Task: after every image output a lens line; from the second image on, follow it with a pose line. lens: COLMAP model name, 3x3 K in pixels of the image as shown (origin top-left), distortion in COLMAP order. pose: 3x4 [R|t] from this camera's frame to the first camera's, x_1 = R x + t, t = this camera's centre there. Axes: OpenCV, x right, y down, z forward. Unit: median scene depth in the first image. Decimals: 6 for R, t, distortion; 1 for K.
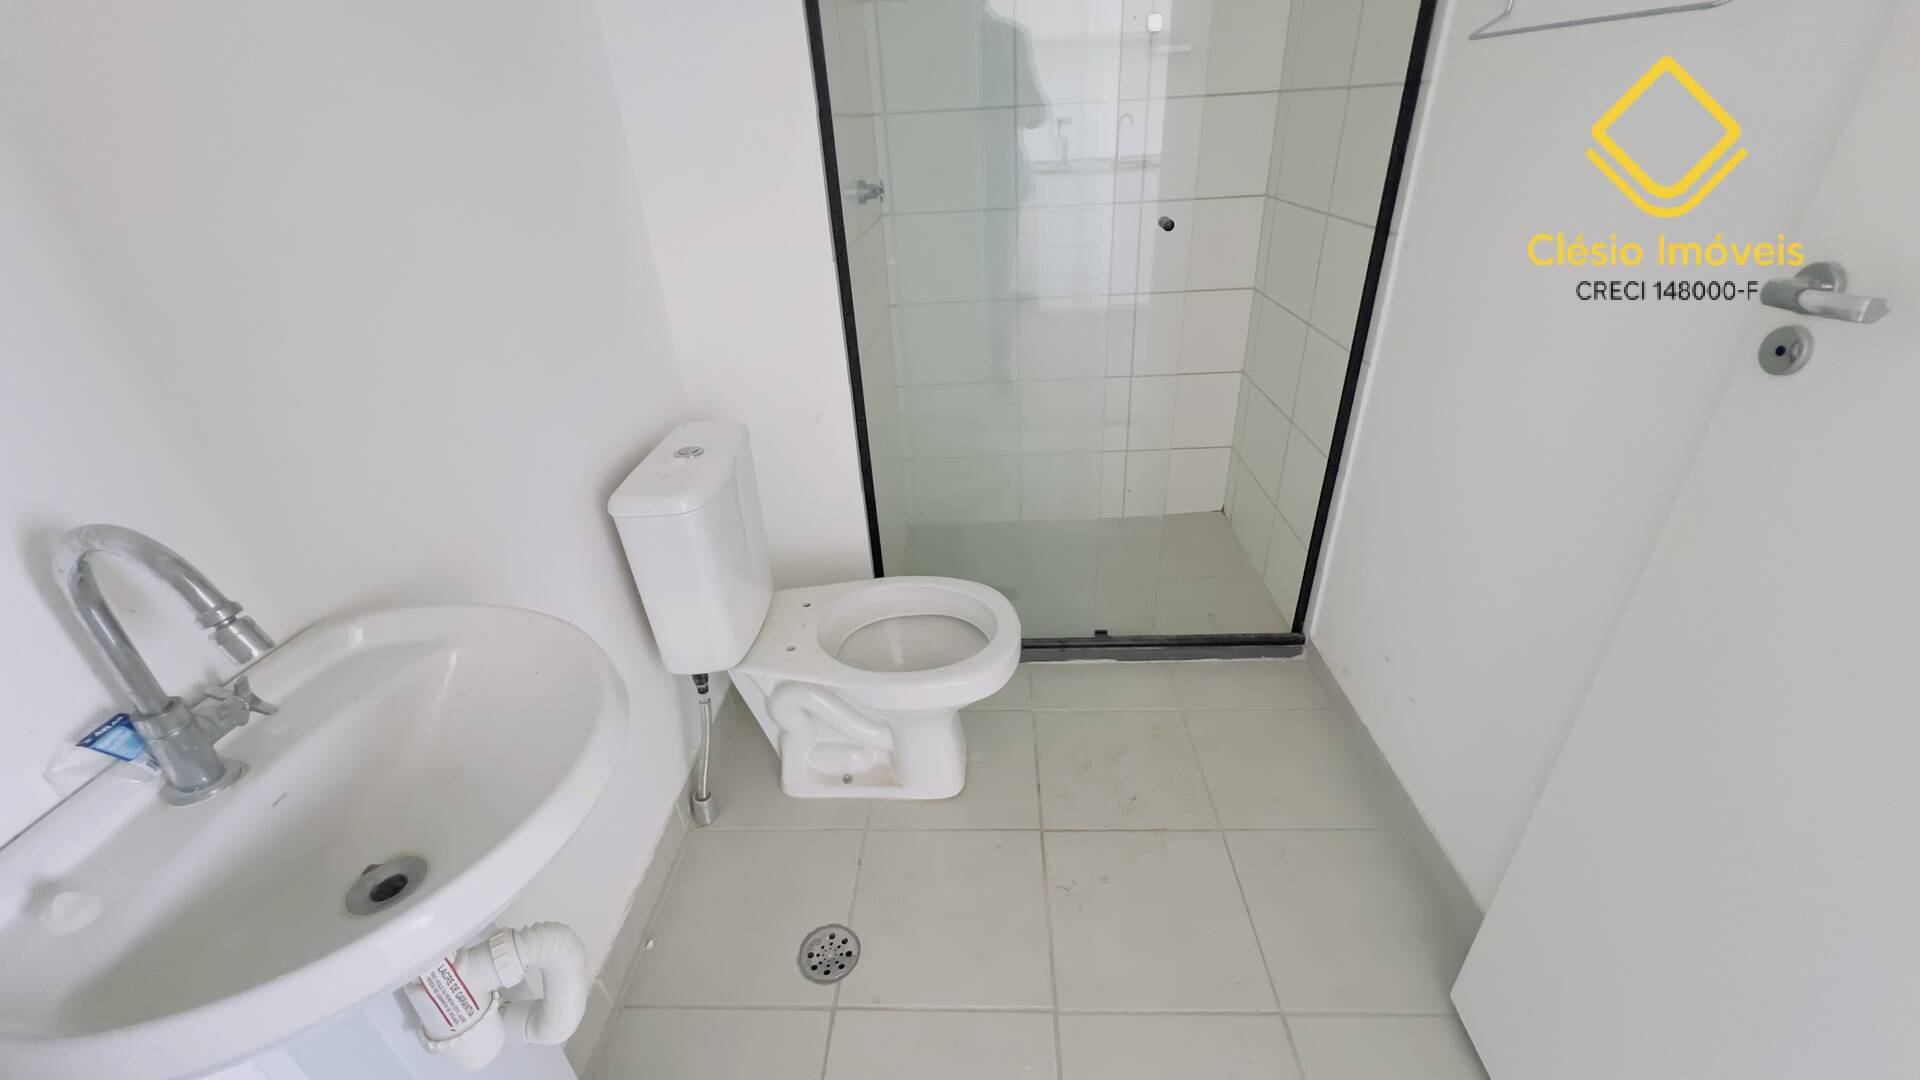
lens RADIAL K [[765.9, 0, 965.9], [0, 765.9, 541.4], [0, 0, 1]] dist [-0.001882, 0.000233]
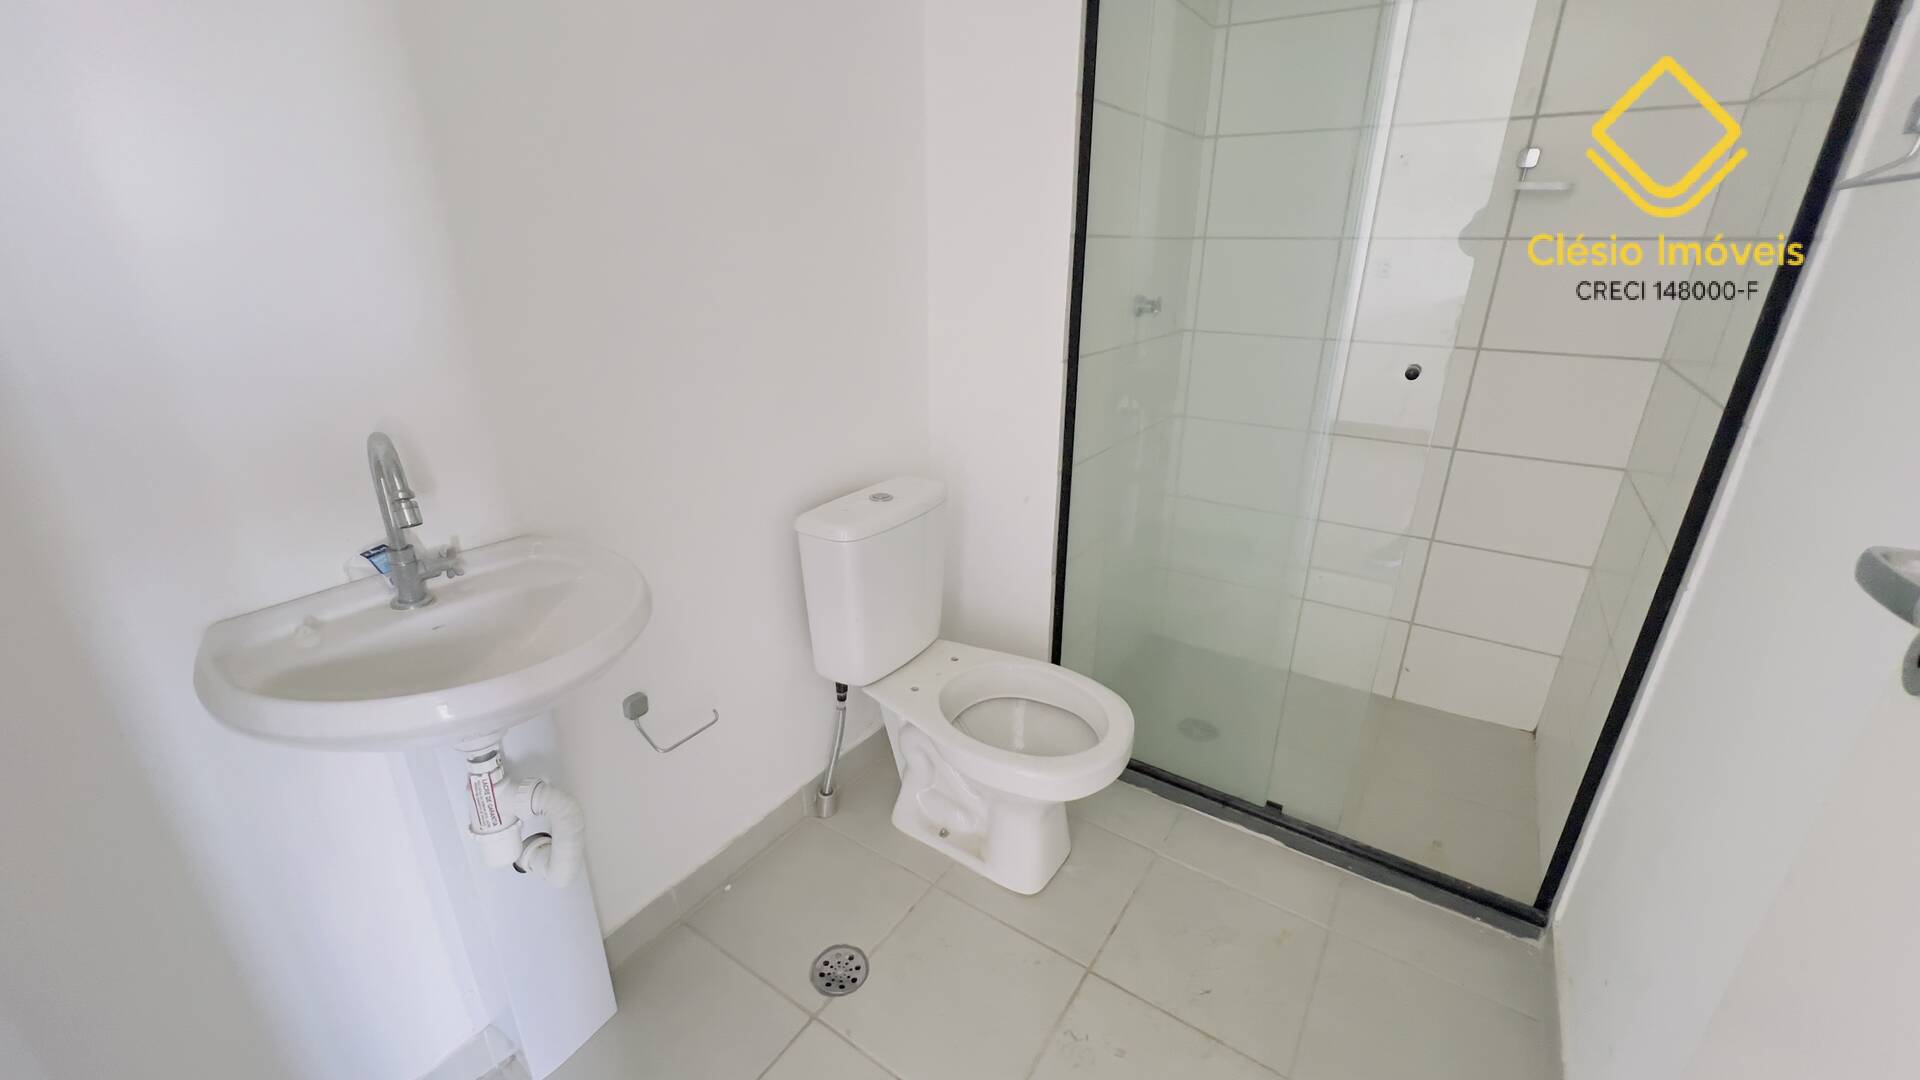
lens RADIAL K [[765.9, 0, 958.3], [0, 765.9, 541.8], [0, 0, 1]] dist [-0.001882, 0.000233]
pose [[0.847851, 0.242824, -0.471365, 0.287112], [-0.297487, 0.953721, -0.043784, -0.031573], [0.438919, 0.177347, 0.880851, 0.021518]]
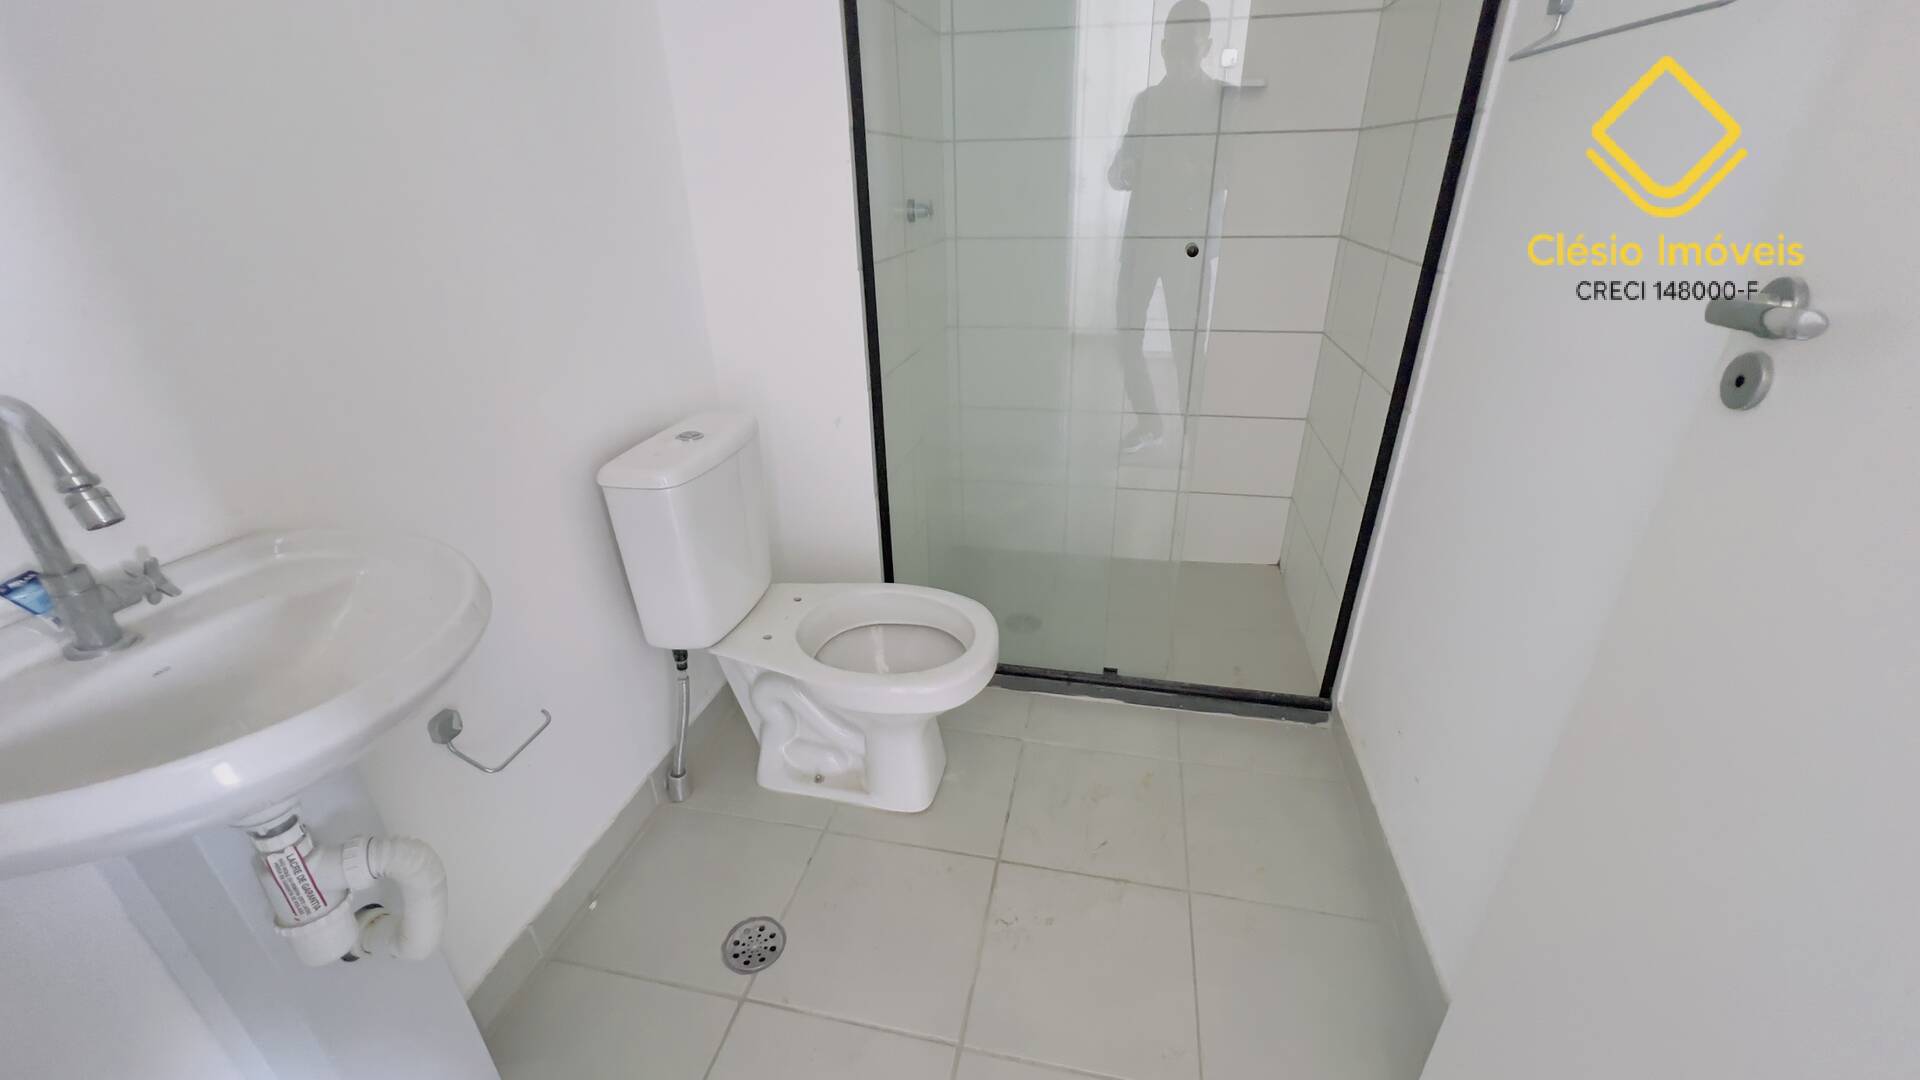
lens RADIAL K [[765.9, 0, 961.7], [0, 765.9, 540.5], [0, 0, 1]] dist [-0.001882, 0.000233]
pose [[0.983848, 0.104823, -0.145106, 0.157395], [-0.112222, 0.992719, -0.043762, 0.027433], [0.139462, 0.059339, 0.988448, 0.021739]]
